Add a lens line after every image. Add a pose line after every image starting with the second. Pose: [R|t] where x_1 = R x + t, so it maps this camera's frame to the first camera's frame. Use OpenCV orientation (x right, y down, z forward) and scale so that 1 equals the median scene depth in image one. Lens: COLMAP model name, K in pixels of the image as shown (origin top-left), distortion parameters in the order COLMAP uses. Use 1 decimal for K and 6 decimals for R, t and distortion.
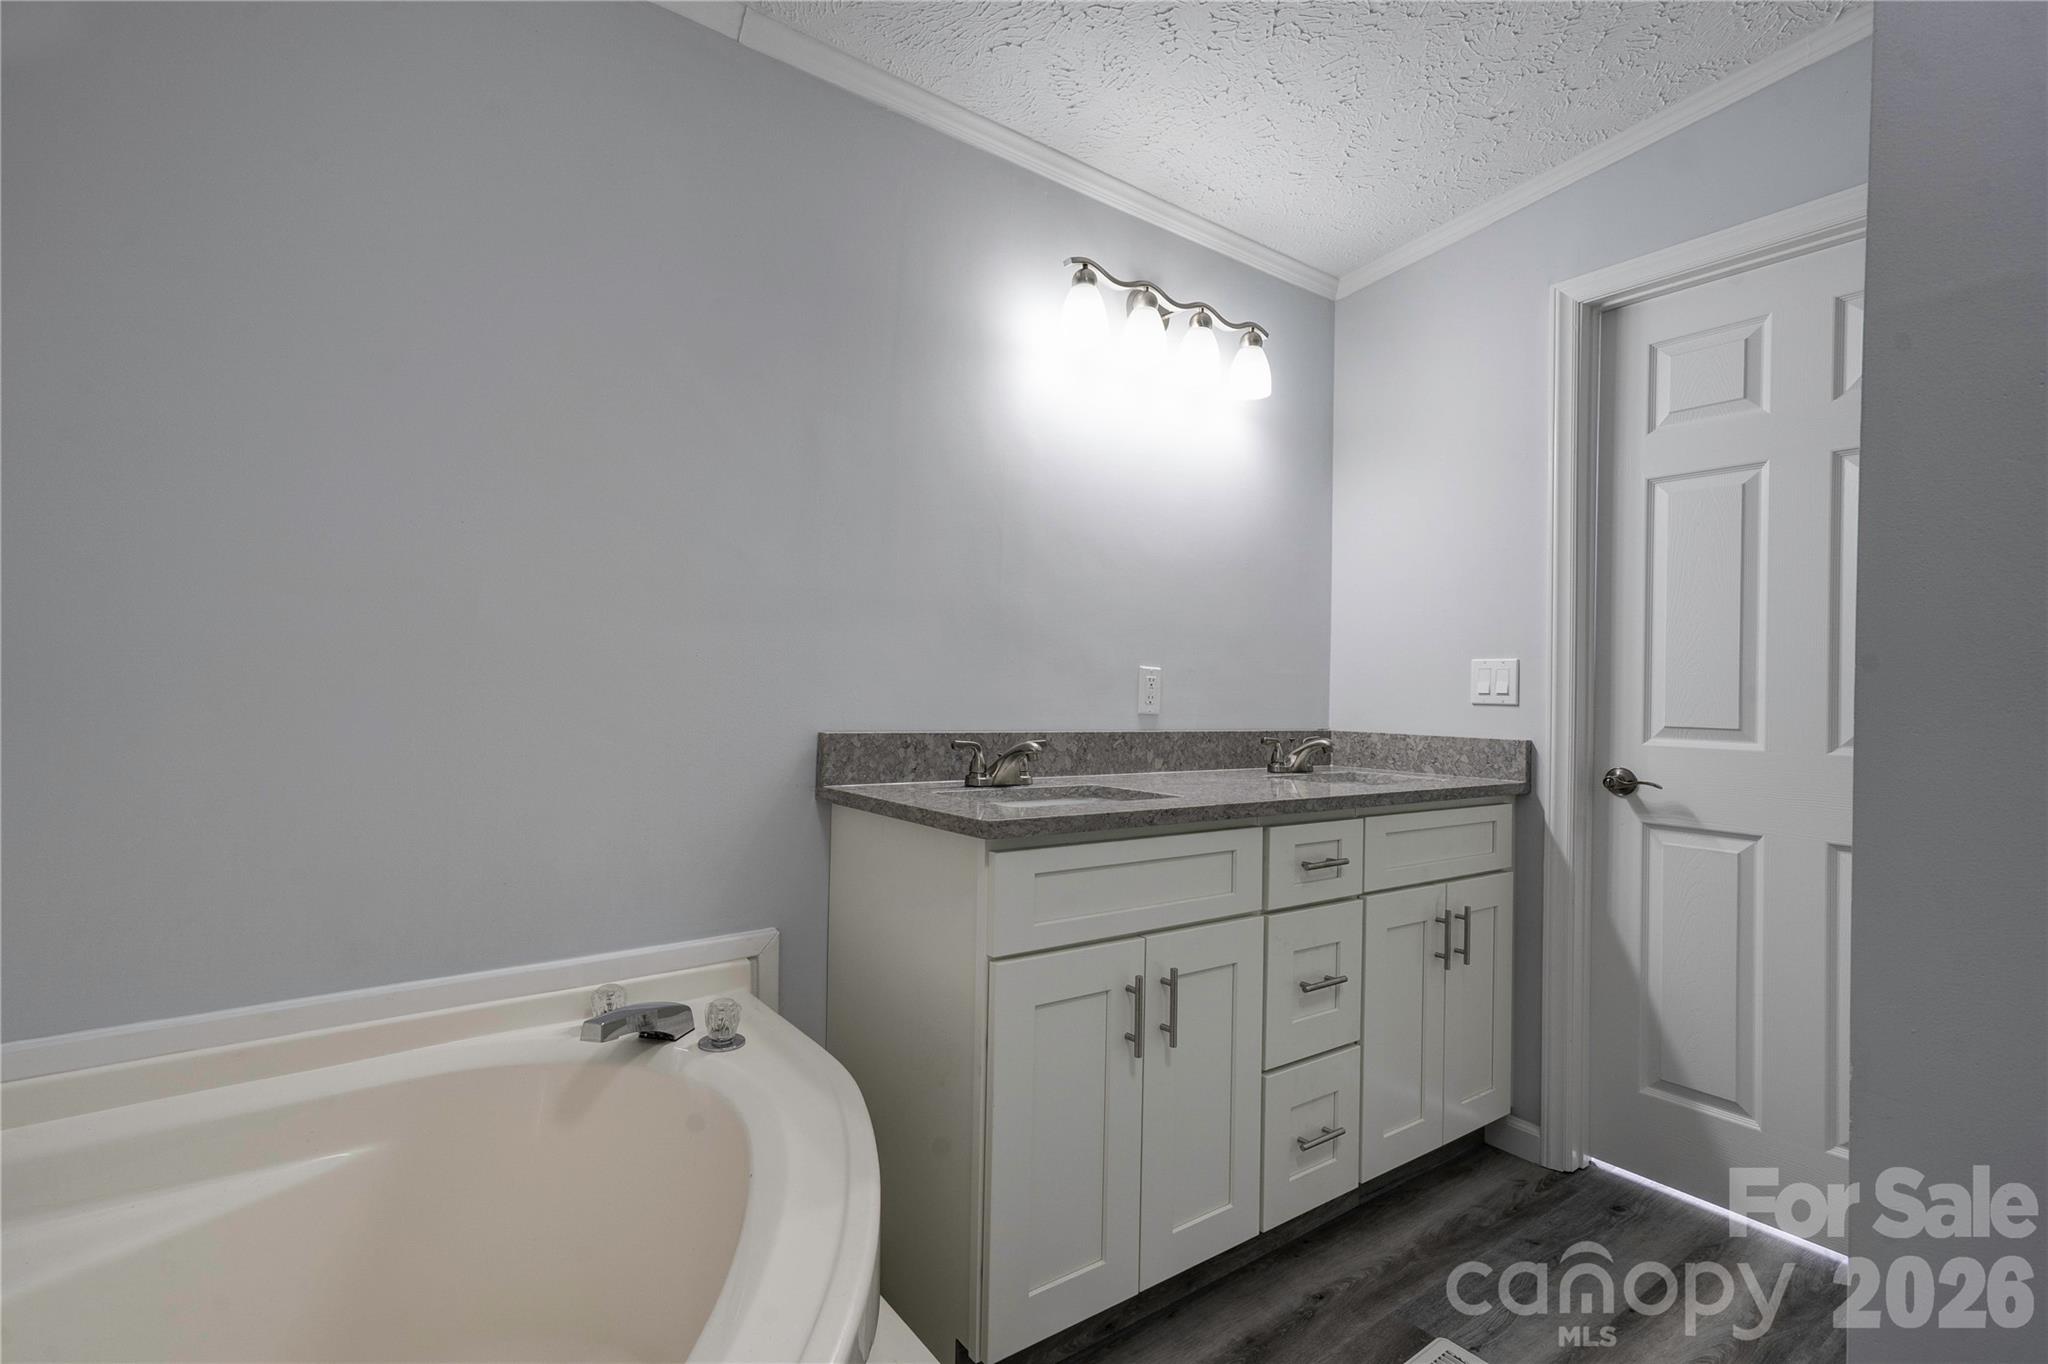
lens RADIAL K [[938.3, 0, 1013.3], [0, 938.3, 674.6], [0, 0, 1]] dist [0.003563, 0.004748]
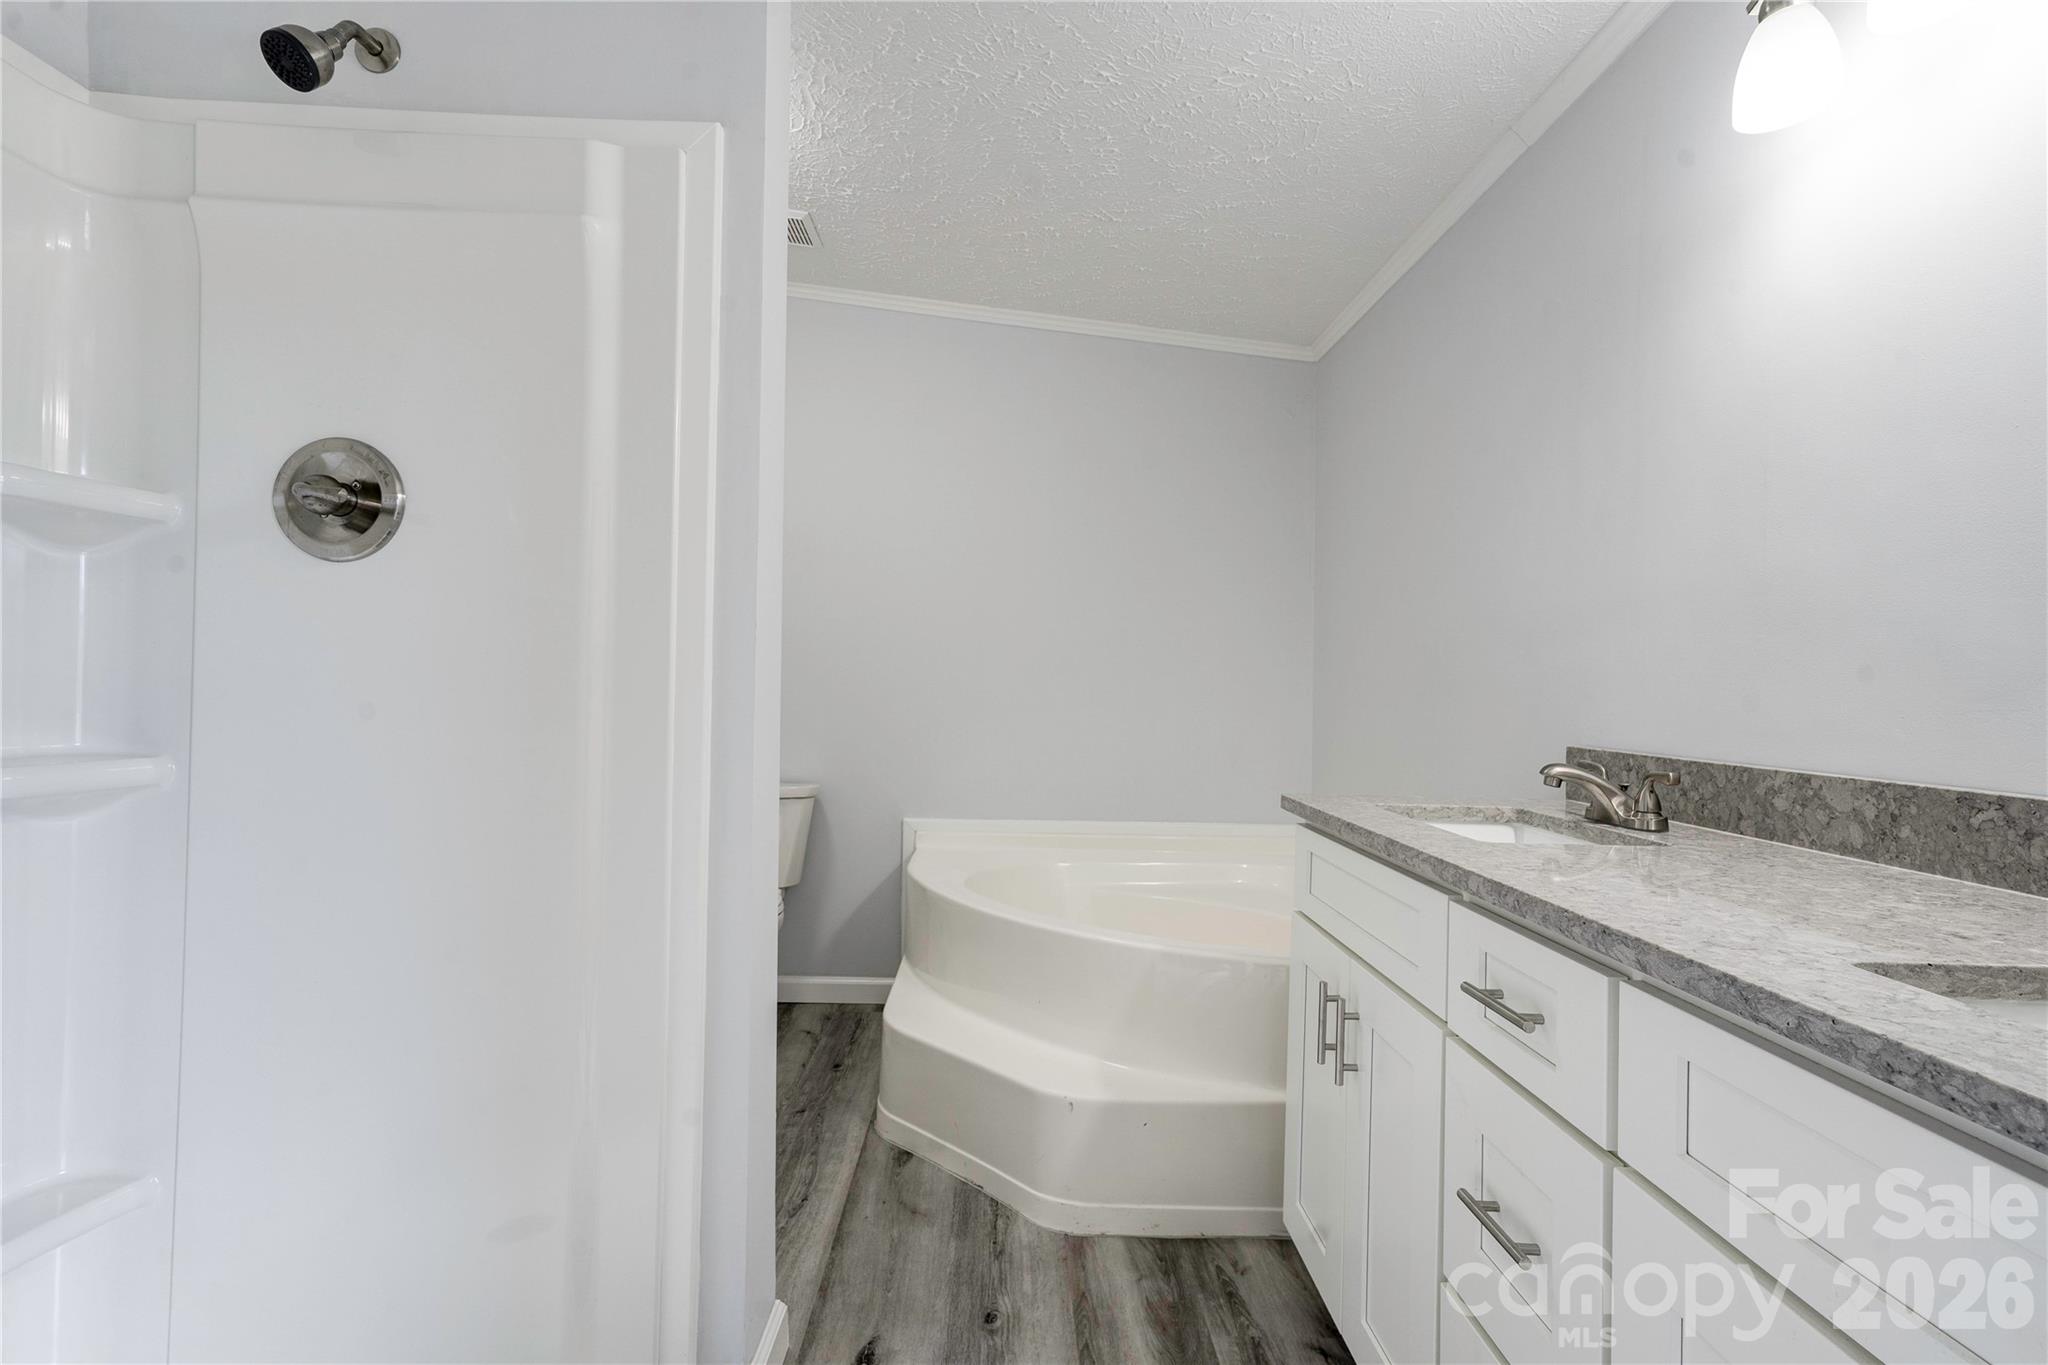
lens RADIAL K [[938.3, 0, 1013.3], [0, 938.3, 675.1], [0, 0, 1]] dist [0.003563, 0.004748]
pose [[-0.567113, -0.038068, -0.822760, 0.818519], [-0.009212, 0.999162, -0.039880, 0.027118], [0.823588, -0.015037, -0.566989, 0.923290]]
